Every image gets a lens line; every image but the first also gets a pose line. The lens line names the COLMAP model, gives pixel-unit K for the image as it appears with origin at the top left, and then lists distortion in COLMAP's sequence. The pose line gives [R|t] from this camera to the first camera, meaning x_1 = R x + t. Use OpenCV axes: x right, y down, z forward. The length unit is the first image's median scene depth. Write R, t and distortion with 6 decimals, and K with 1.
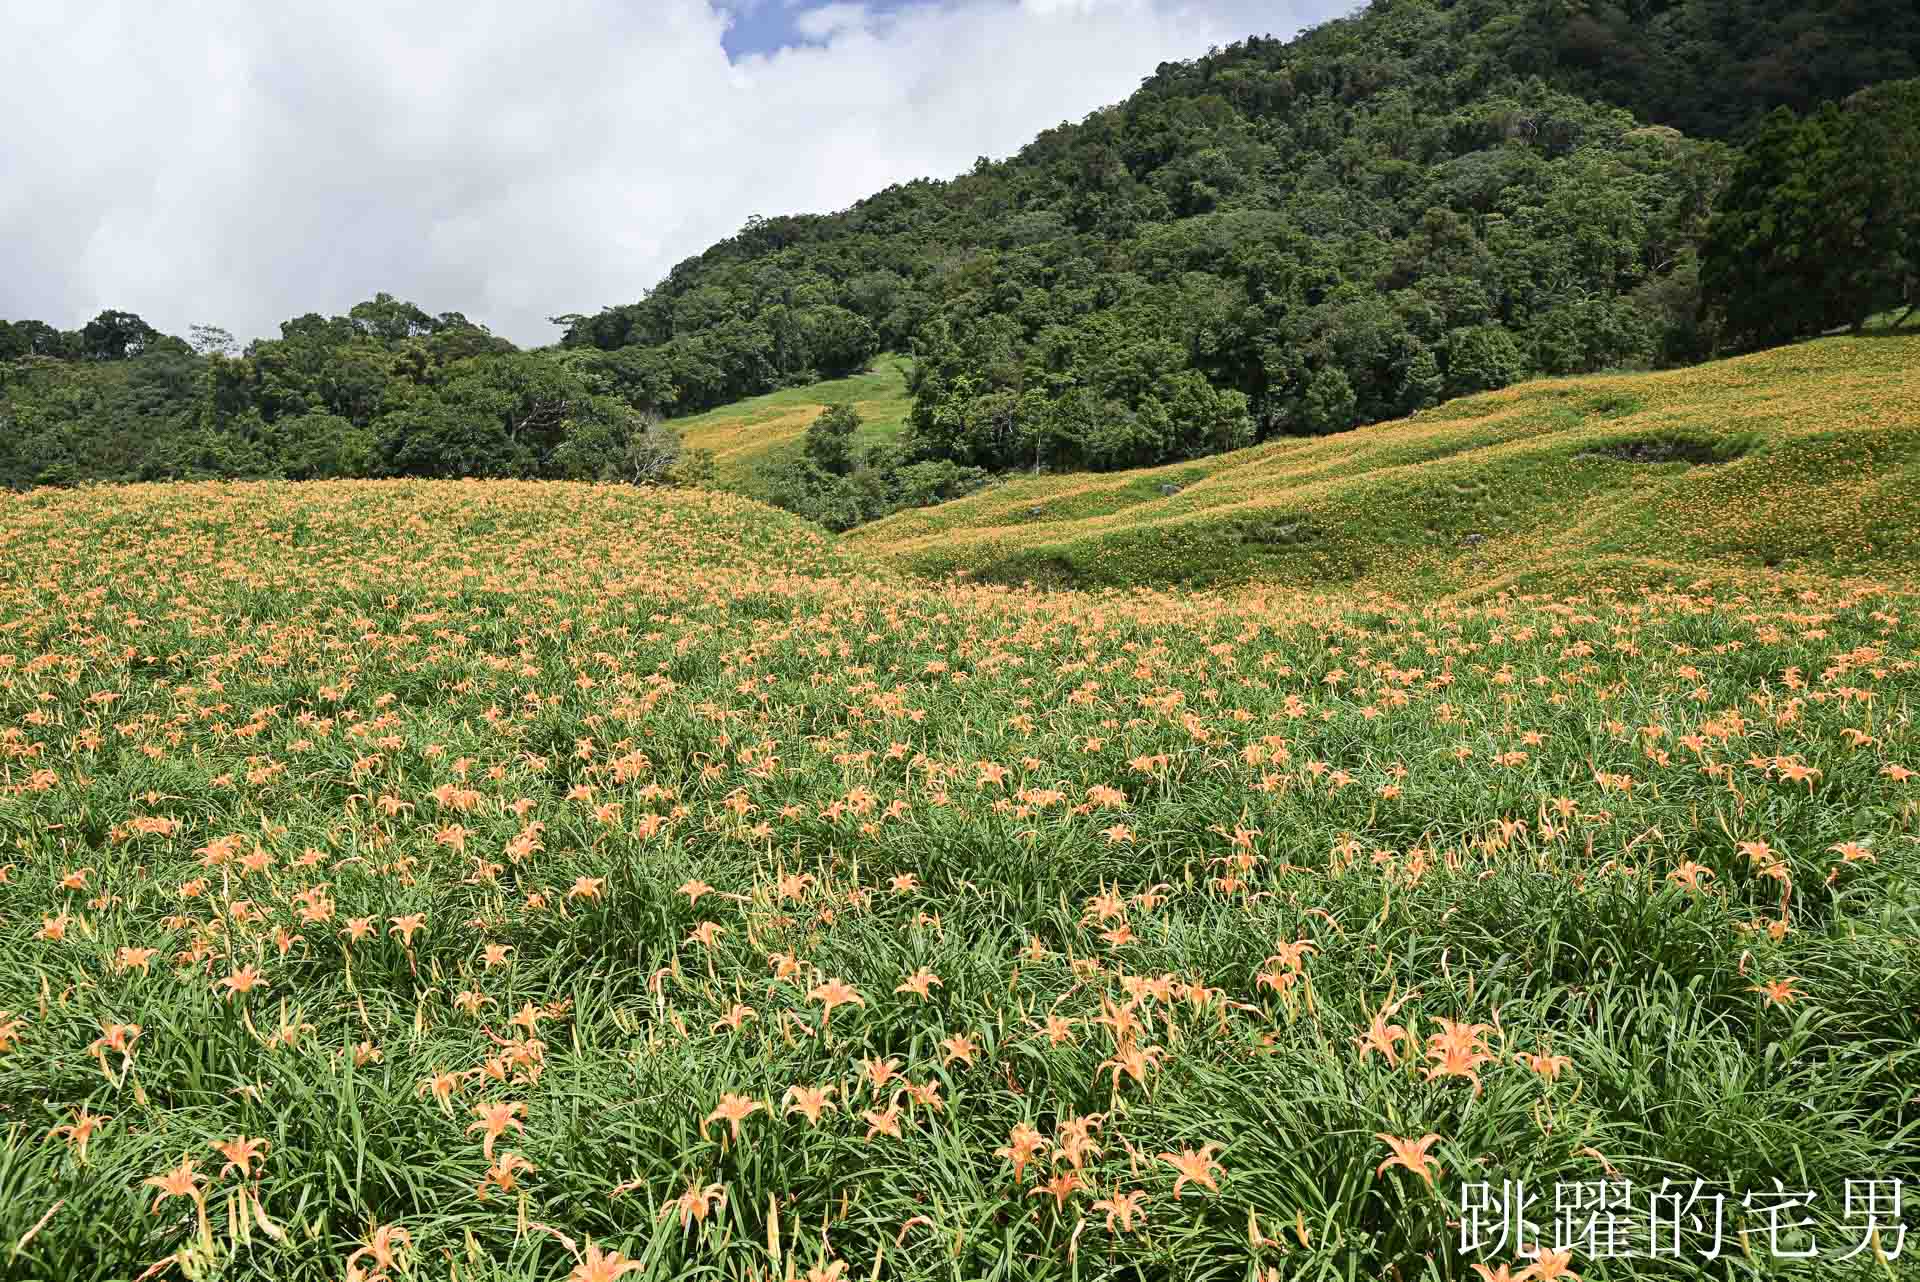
lens RADIAL K [[1263.5, 0, 959.6], [0, 1263.5, 642.1], [0, 0, 1]] dist [-0.011529, -0.002070]
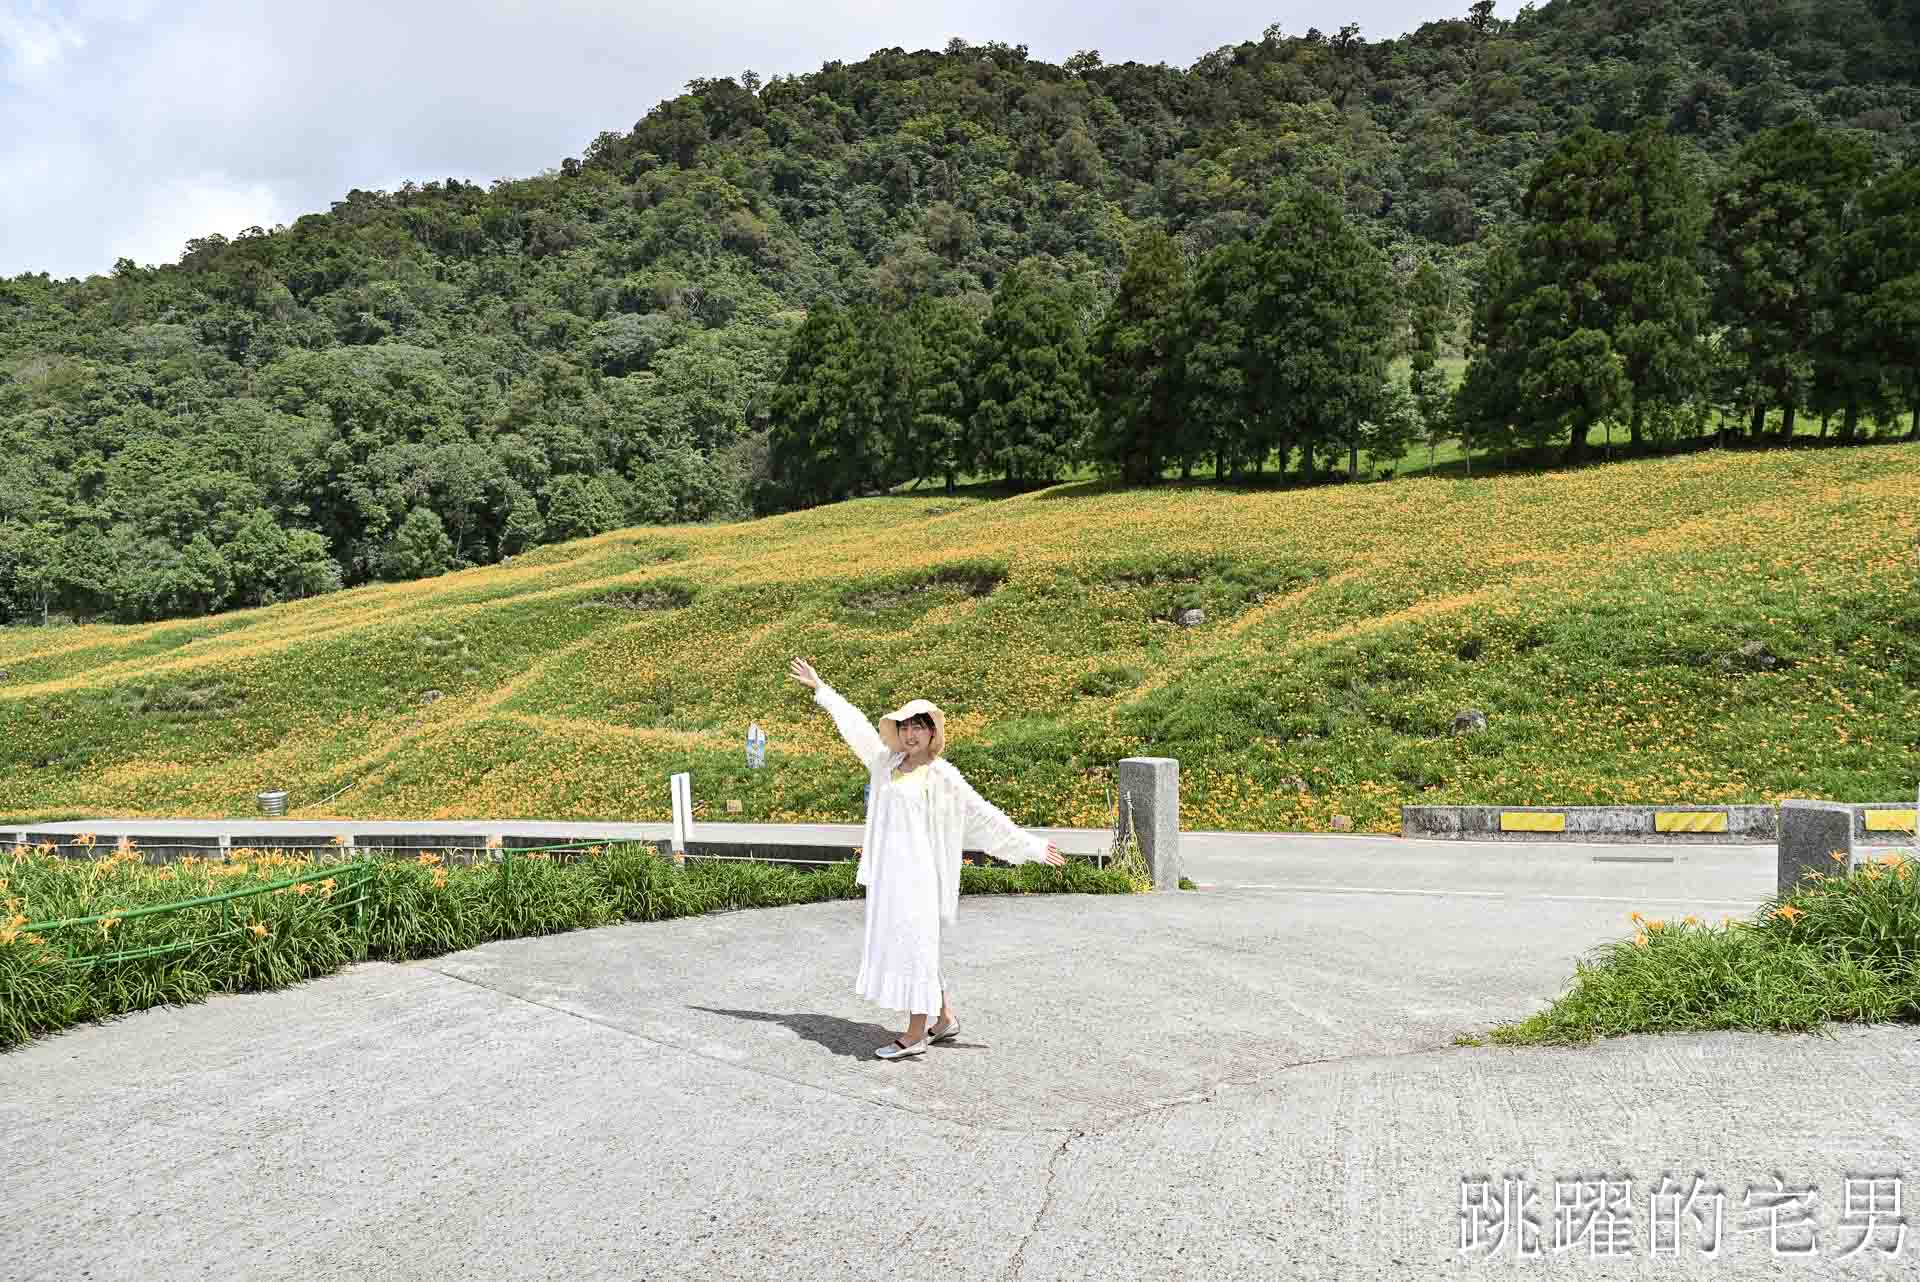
lens RADIAL K [[1263.5, 0, 959.5], [0, 1263.5, 639.2], [0, 0, 1]] dist [-0.011529, -0.002070]
pose [[0.840205, -0.019159, 0.541930, 0.112122], [0.080535, 0.992701, -0.089766, -0.003968], [-0.536255, 0.119066, 0.835616, 0.005391]]
